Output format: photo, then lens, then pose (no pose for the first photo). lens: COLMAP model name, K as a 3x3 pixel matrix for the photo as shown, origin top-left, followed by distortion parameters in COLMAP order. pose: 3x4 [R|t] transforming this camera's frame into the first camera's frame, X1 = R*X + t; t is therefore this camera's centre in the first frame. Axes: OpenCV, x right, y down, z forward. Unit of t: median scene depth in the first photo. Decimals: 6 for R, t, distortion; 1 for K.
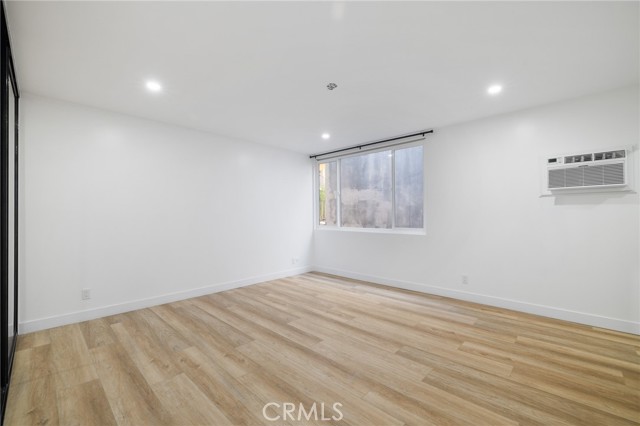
lens RADIAL K [[271.0, 0, 320.0], [0, 271.0, 213.0], [0, 0, 1]] dist [0.000836, 0.000026]
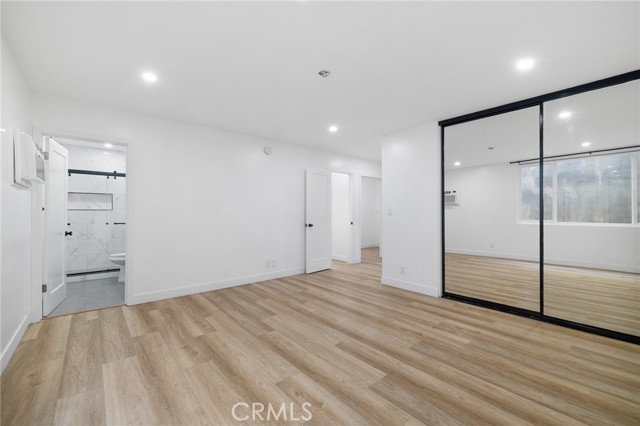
lens RADIAL K [[271.0, 0, 320.0], [0, 271.0, 213.0], [0, 0, 1]] dist [0.000836, 0.000026]
pose [[-0.995190, 0.002381, 0.097938, -0.031295], [0.001784, 0.999979, -0.006182, 0.020203], [-0.097951, -0.005977, -0.995173, 2.039470]]
